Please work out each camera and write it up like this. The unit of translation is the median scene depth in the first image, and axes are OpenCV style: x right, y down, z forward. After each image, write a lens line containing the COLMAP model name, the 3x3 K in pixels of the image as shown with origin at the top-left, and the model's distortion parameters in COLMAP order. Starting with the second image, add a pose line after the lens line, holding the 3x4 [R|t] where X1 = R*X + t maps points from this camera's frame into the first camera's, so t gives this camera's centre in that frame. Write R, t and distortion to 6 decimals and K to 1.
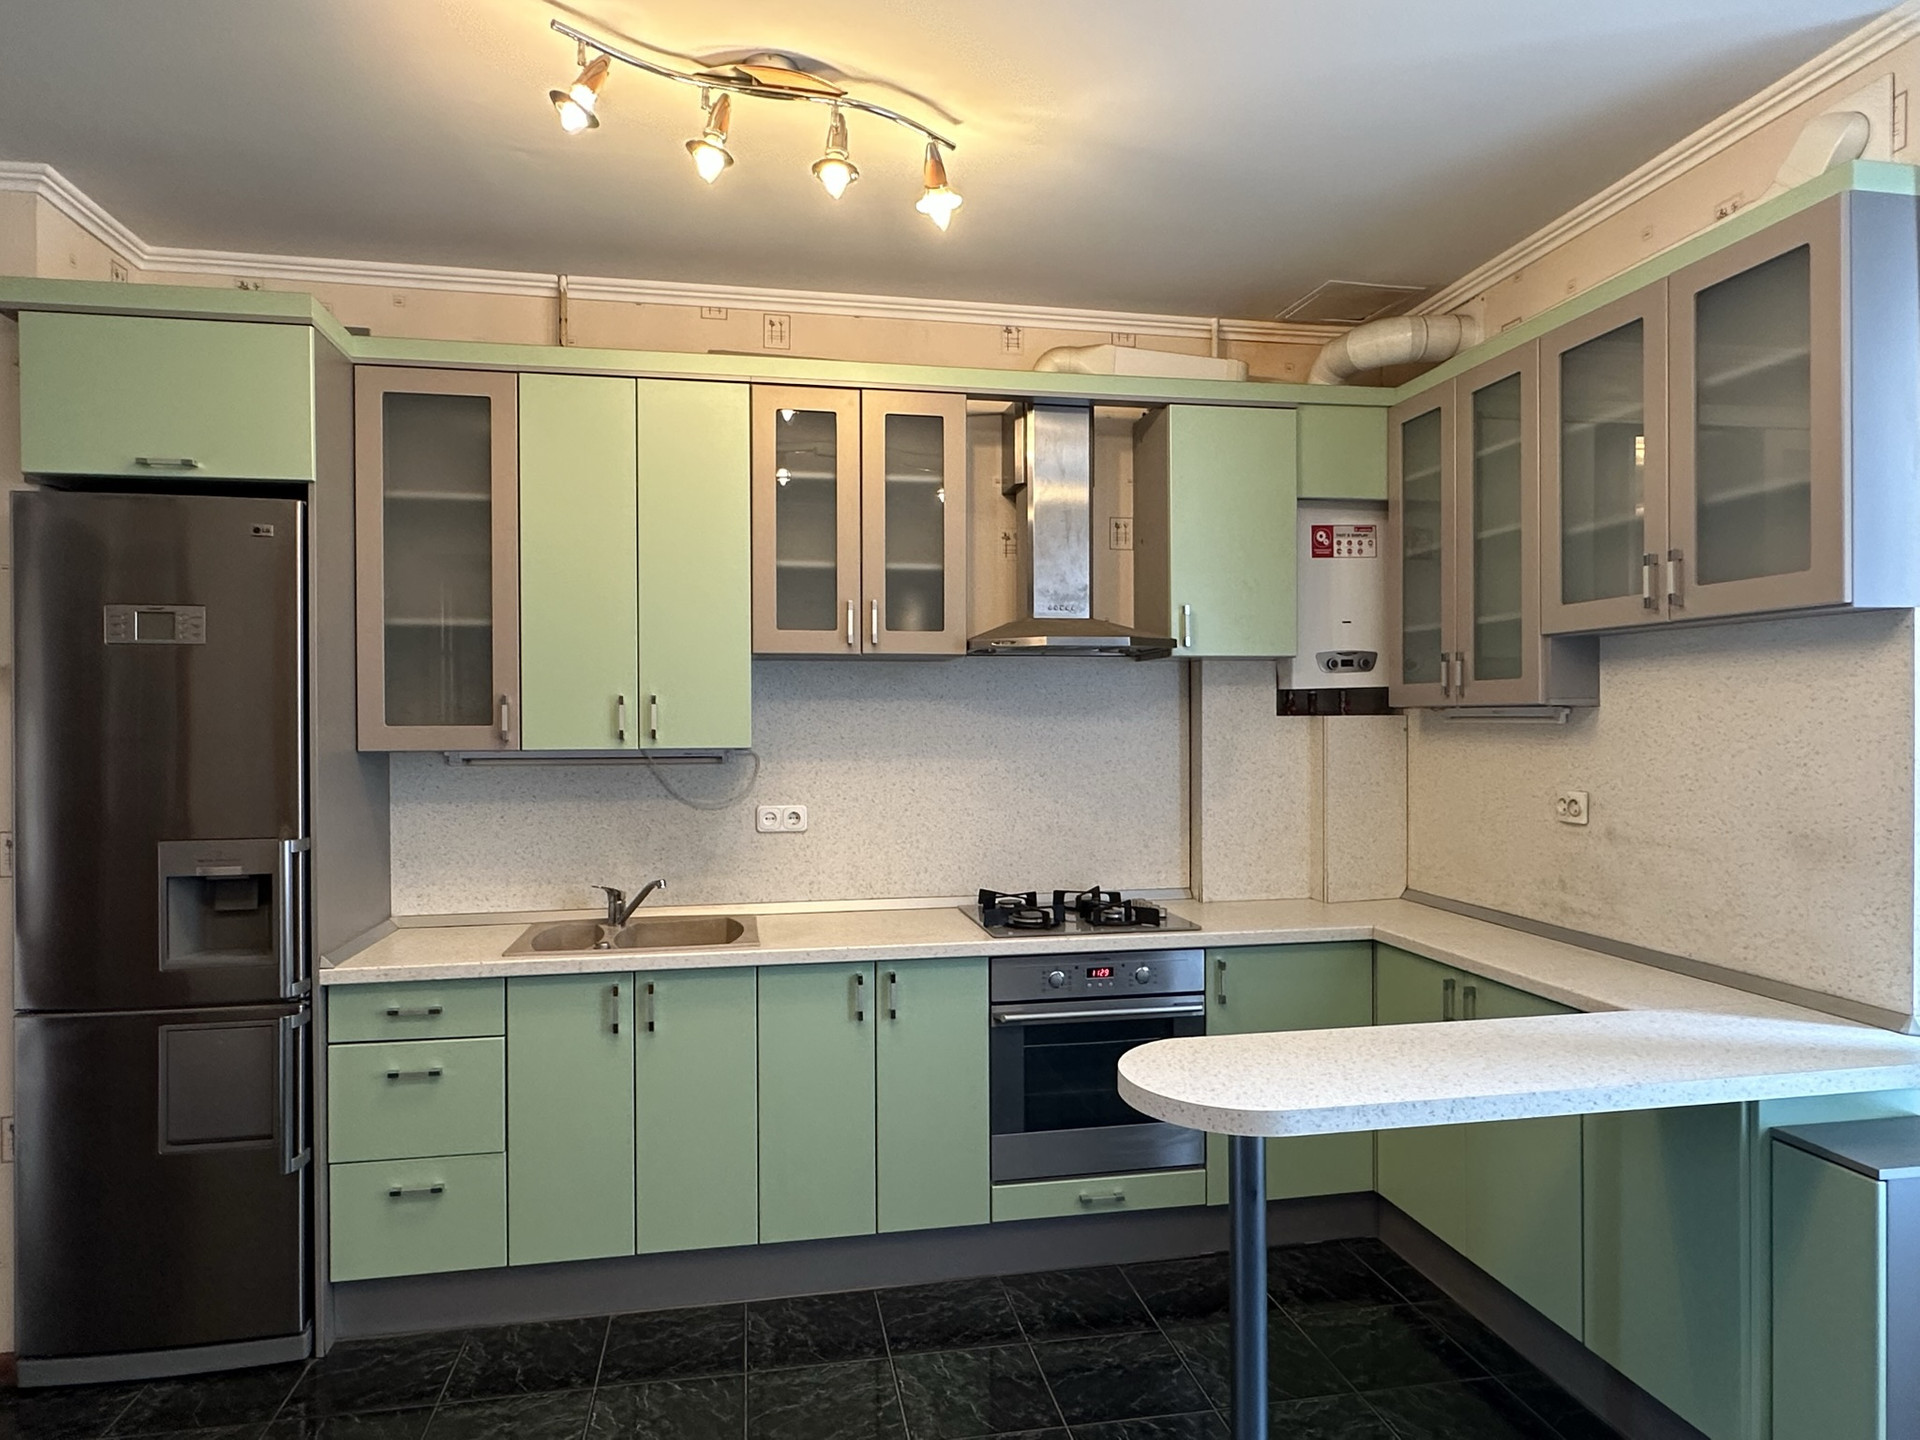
lens RADIAL K [[1163.9, 0, 949.6], [0, 1163.9, 727.3], [0, 0, 1]] dist [-0.003601, -0.000344]
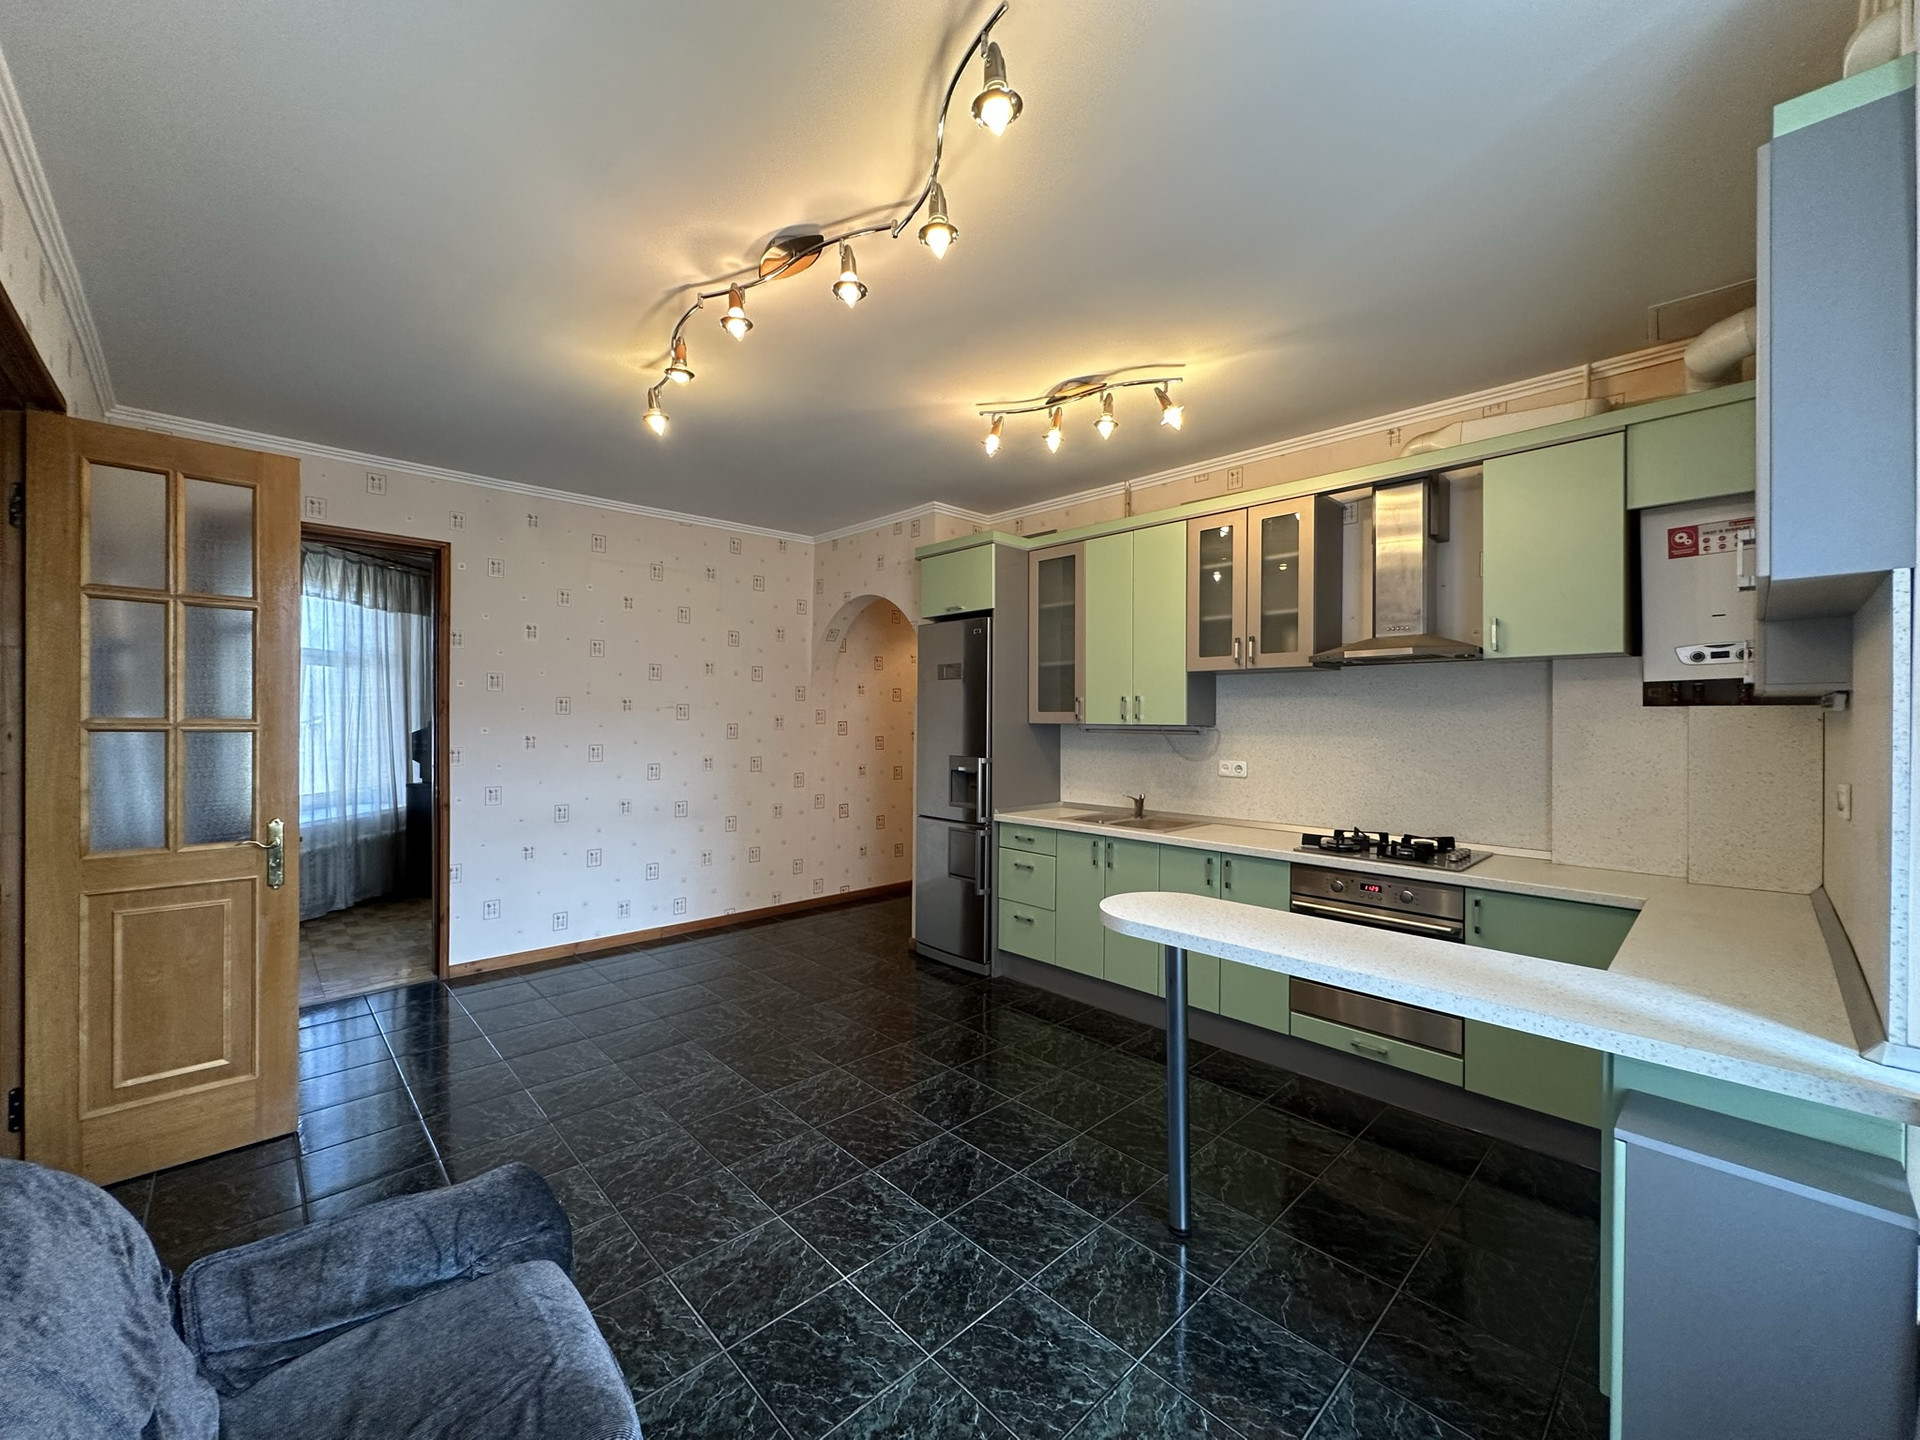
lens RADIAL K [[763.6, 0, 960.0], [0, 763.6, 720.0], [0, 0, 1]] dist [-0.000487, 0.000220]
pose [[0.548622, 0.010195, -0.836008, 0.617835], [-0.013607, 0.999902, 0.003265, 0.010973], [0.835960, 0.009585, 0.548707, 0.073753]]
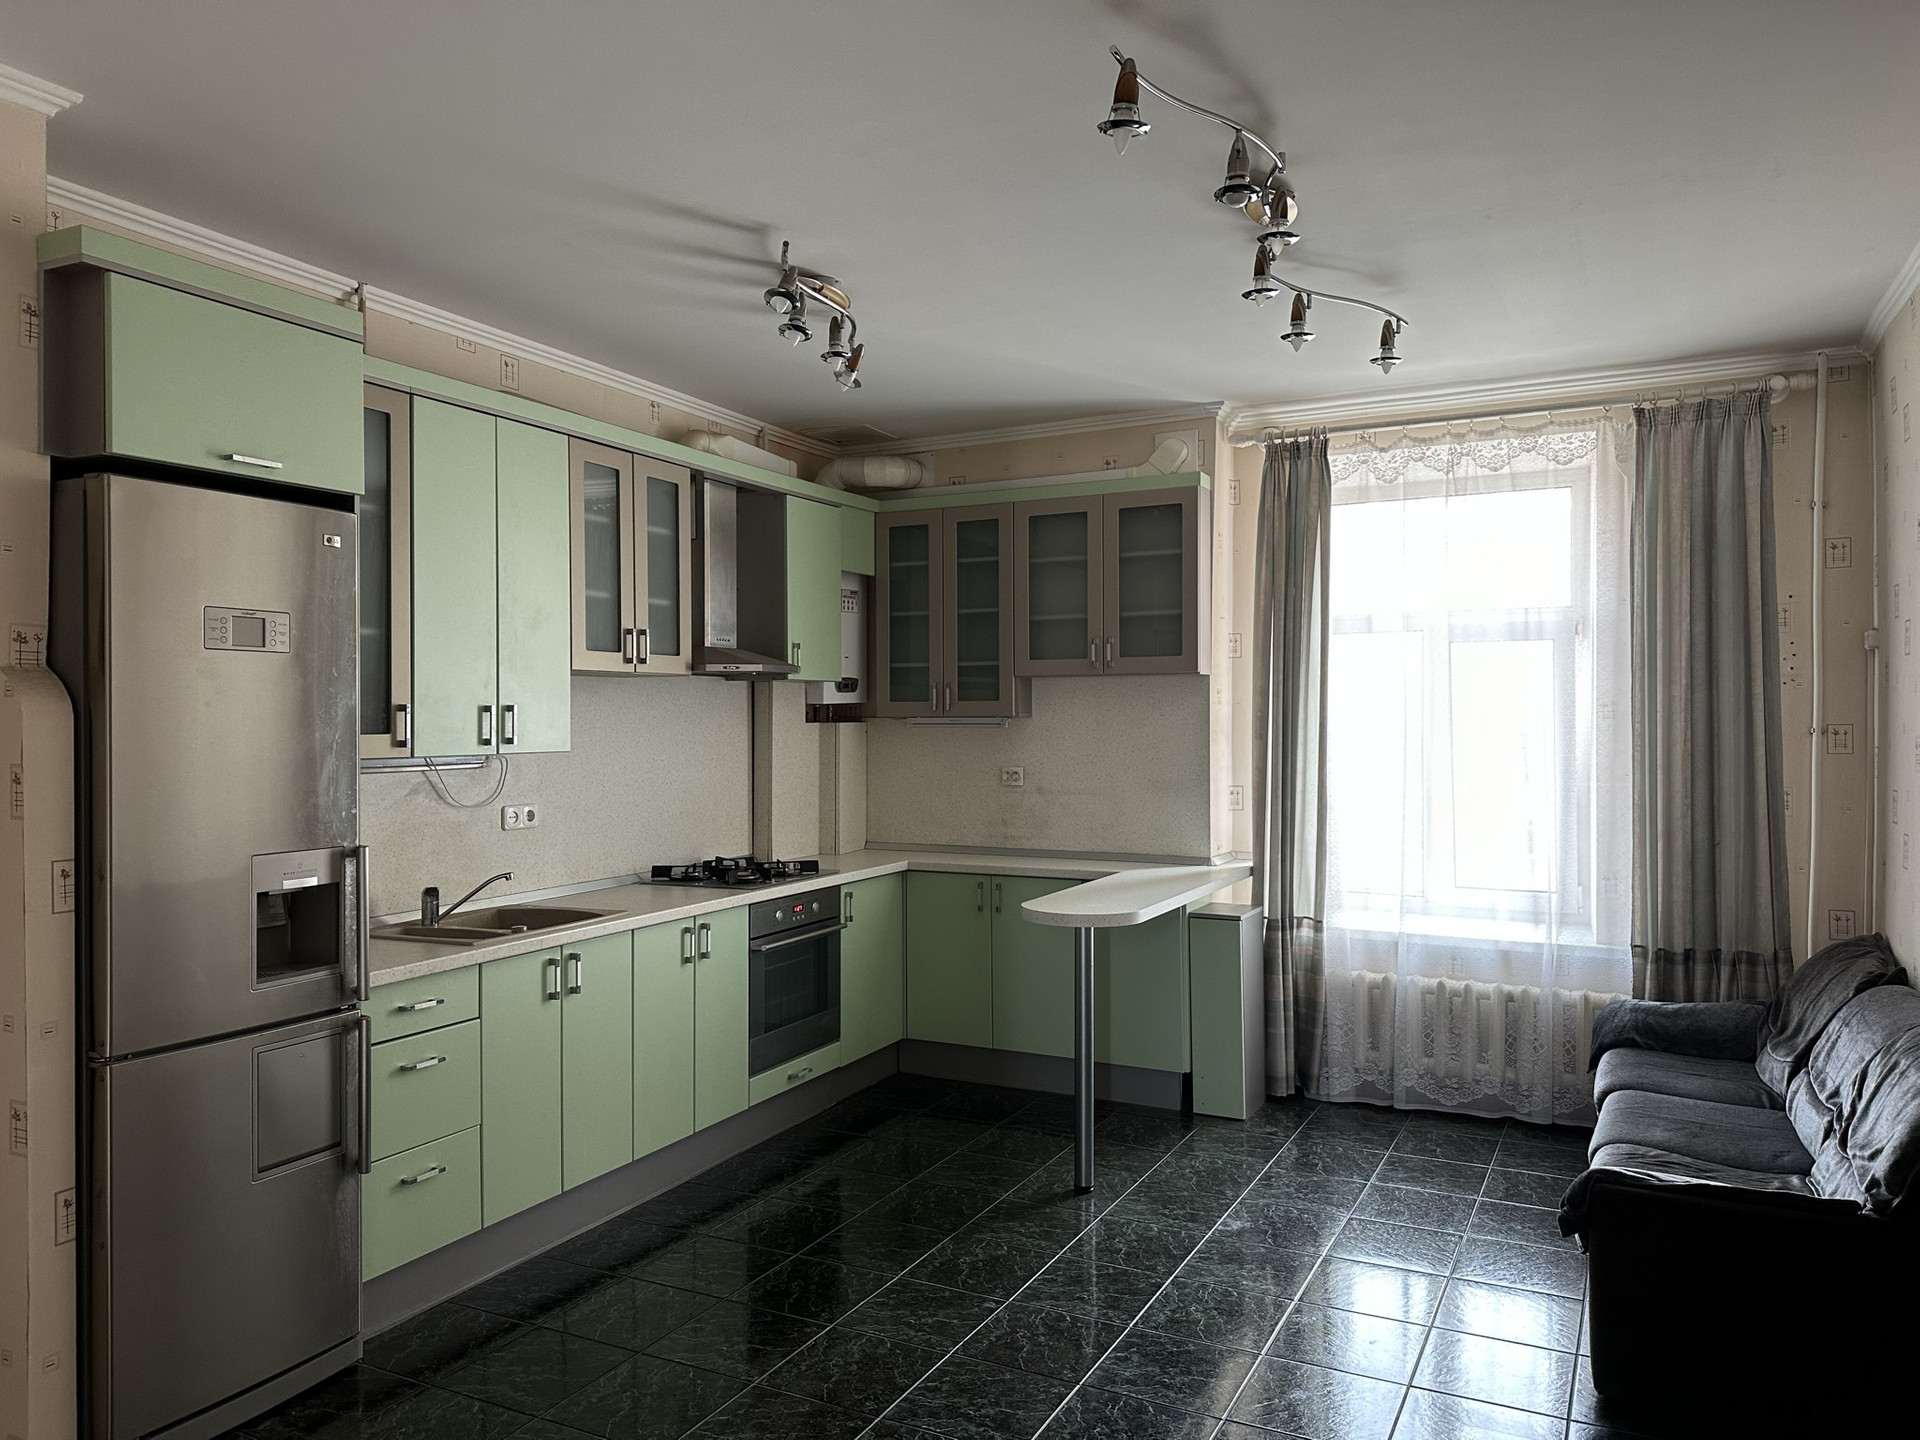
lens RADIAL K [[1330.3, 0, 970.0], [0, 1330.3, 728.9], [0, 0, 1]] dist [0.104711, -0.176800]
pose [[0.604039, -0.005433, 0.796936, -0.992051], [0.009406, 0.999956, -0.000313, -0.000631], [-0.796899, 0.007685, 0.604063, -0.119261]]
